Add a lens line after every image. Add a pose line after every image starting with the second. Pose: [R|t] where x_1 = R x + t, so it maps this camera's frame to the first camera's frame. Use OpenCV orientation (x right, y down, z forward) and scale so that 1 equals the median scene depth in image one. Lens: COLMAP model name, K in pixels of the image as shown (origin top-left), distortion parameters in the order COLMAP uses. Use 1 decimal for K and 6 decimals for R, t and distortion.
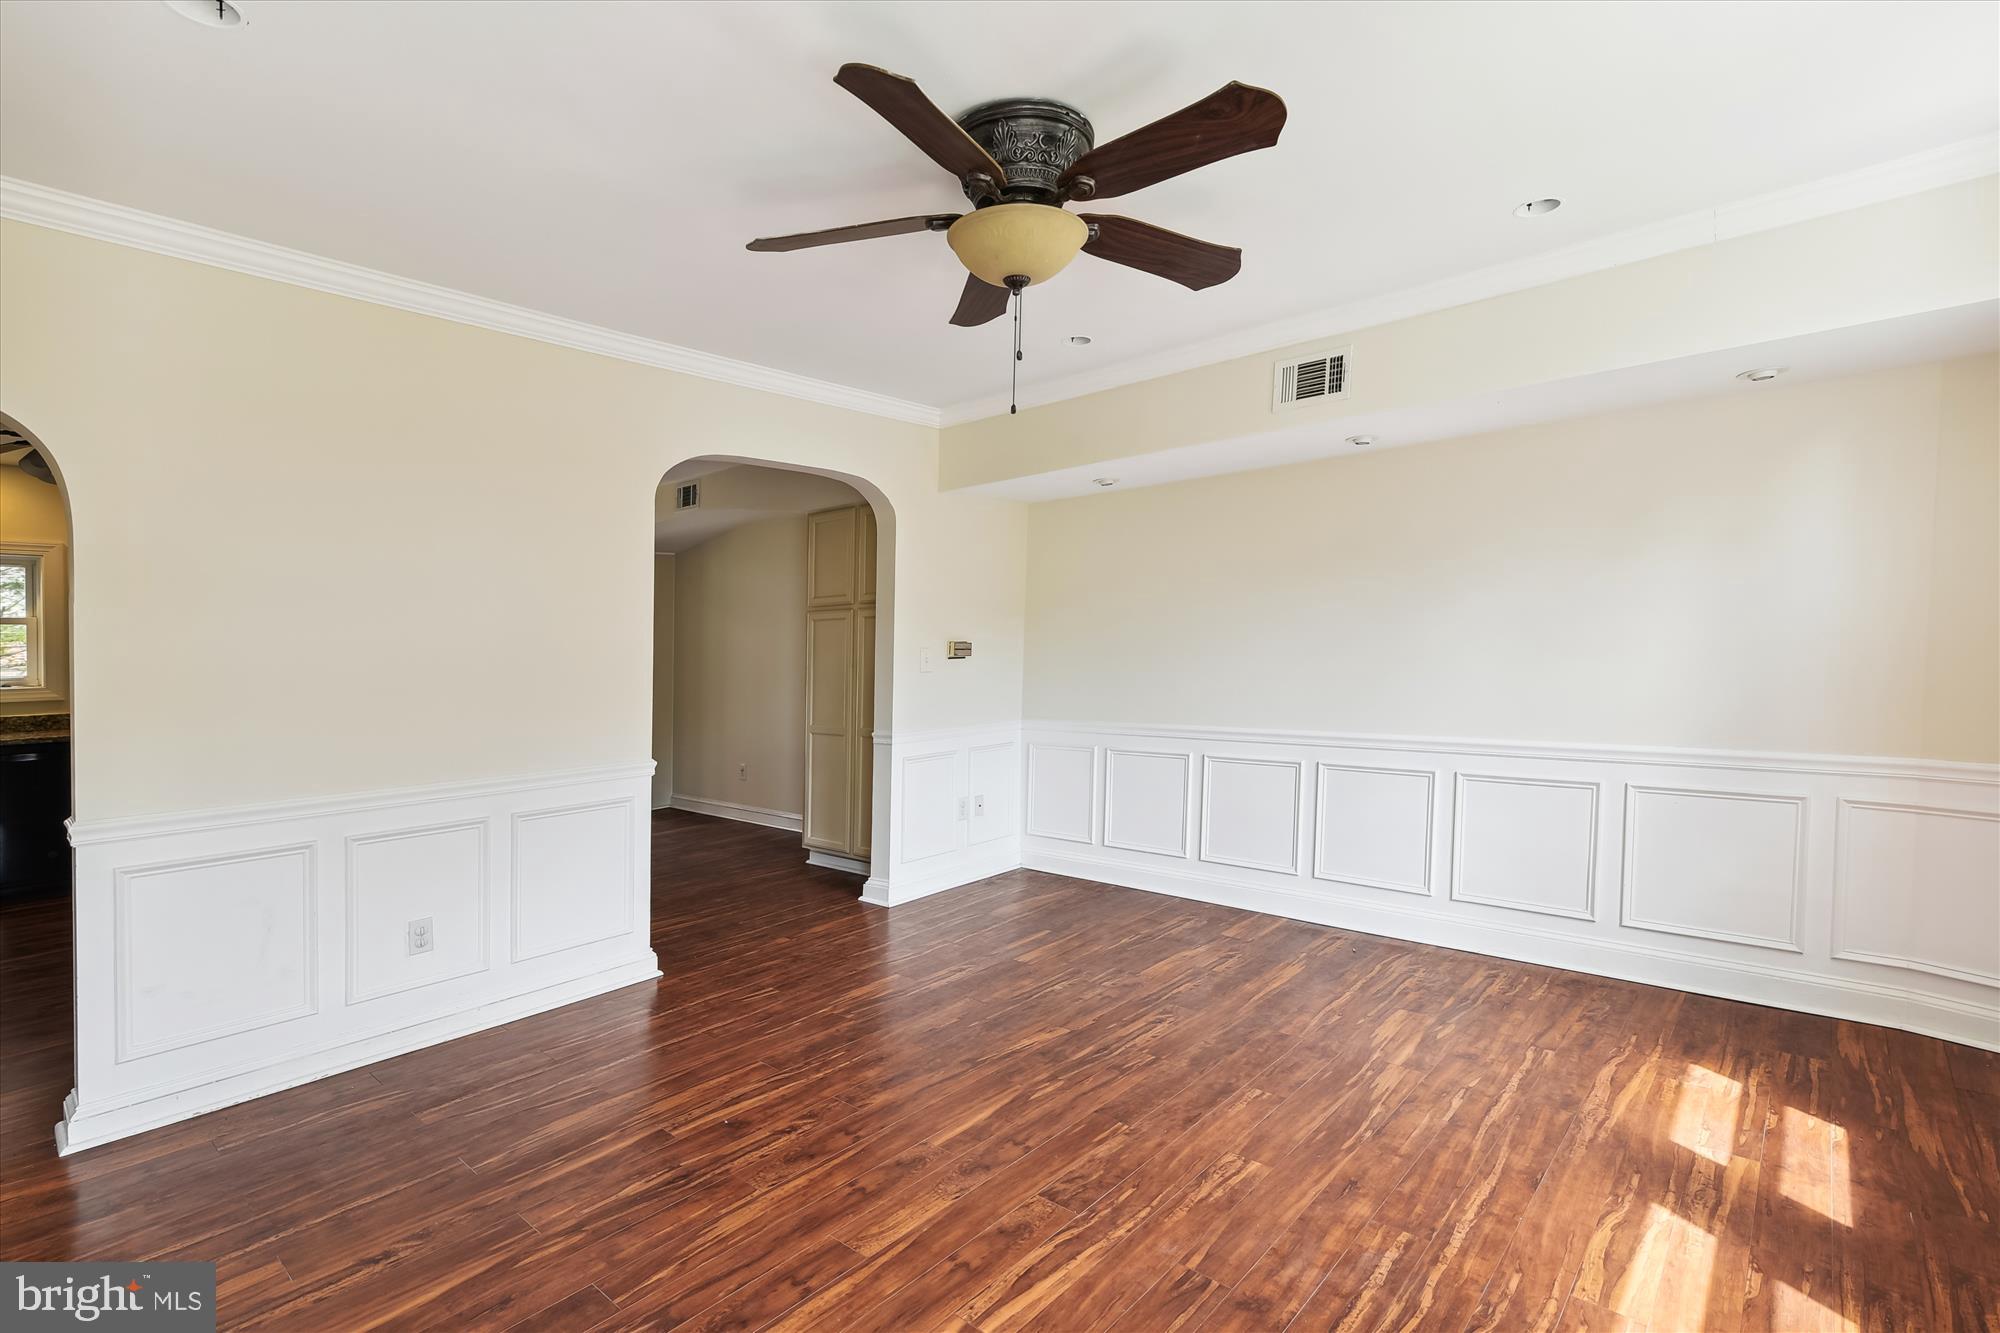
lens RADIAL K [[928.7, 0, 1006.9], [0, 928.7, 678.0], [0, 0, 1]] dist [0.000276, 0.000350]
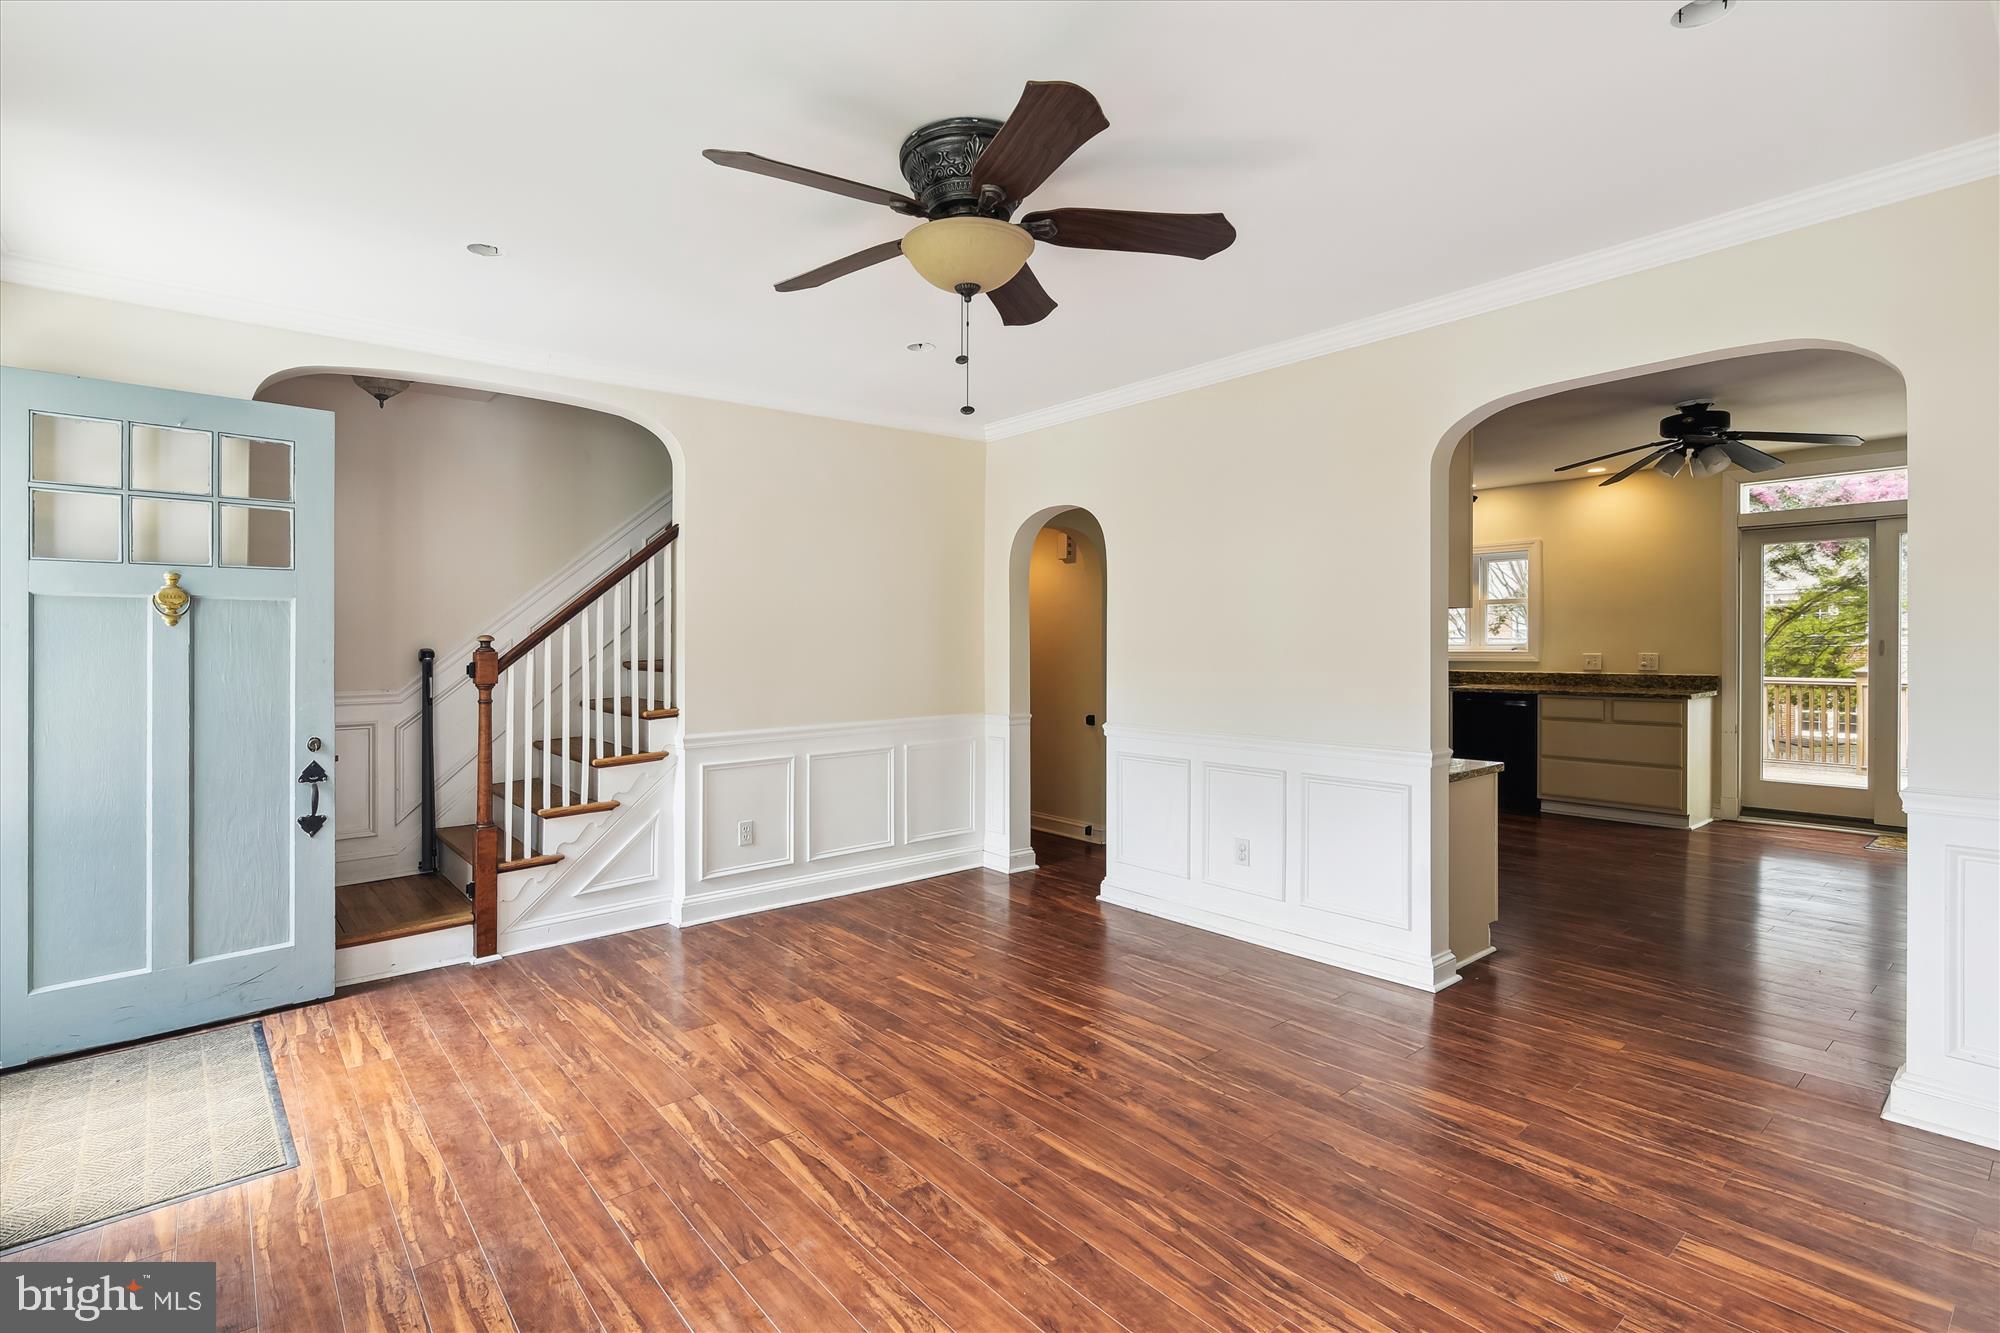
lens RADIAL K [[945.9, 0, 989.3], [0, 945.9, 629.0], [0, 0, 1]] dist [0.002244, 0.000432]
pose [[-0.162054, 0.011425, -0.986716, 0.969885], [-0.016945, 0.999753, 0.014359, -0.067093], [0.986636, 0.019047, -0.161820, 1.131646]]
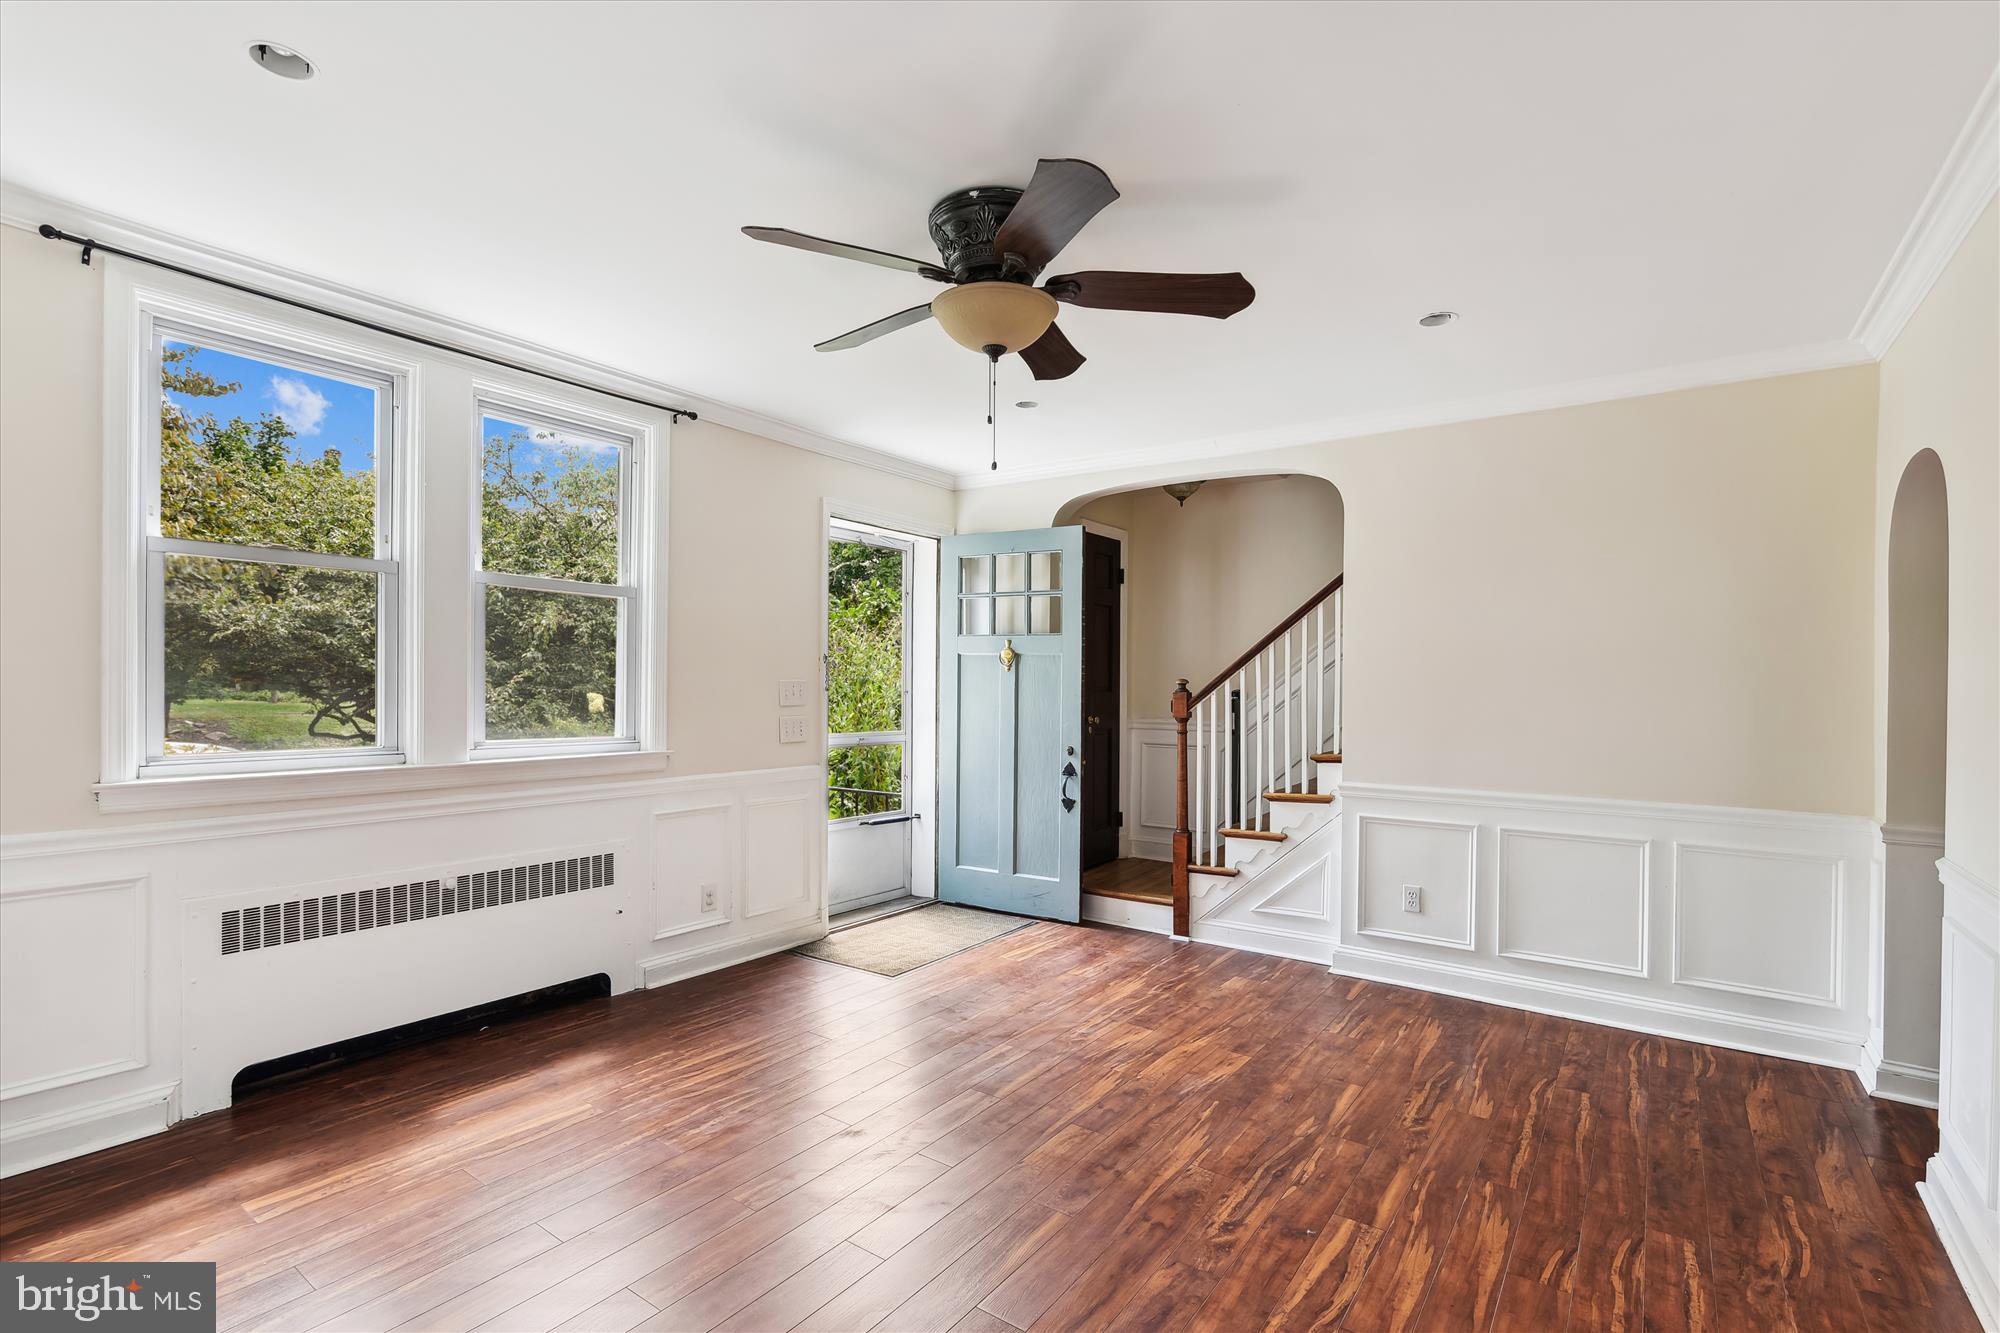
lens RADIAL K [[928.7, 0, 1006.9], [0, 928.7, 678.0], [0, 0, 1]] dist [0.000276, 0.000350]
pose [[-0.994783, 0.006981, -0.101773, 0.070442], [0.004590, 0.999709, 0.023702, -0.069333], [0.101908, 0.023111, -0.994525, 1.969047]]
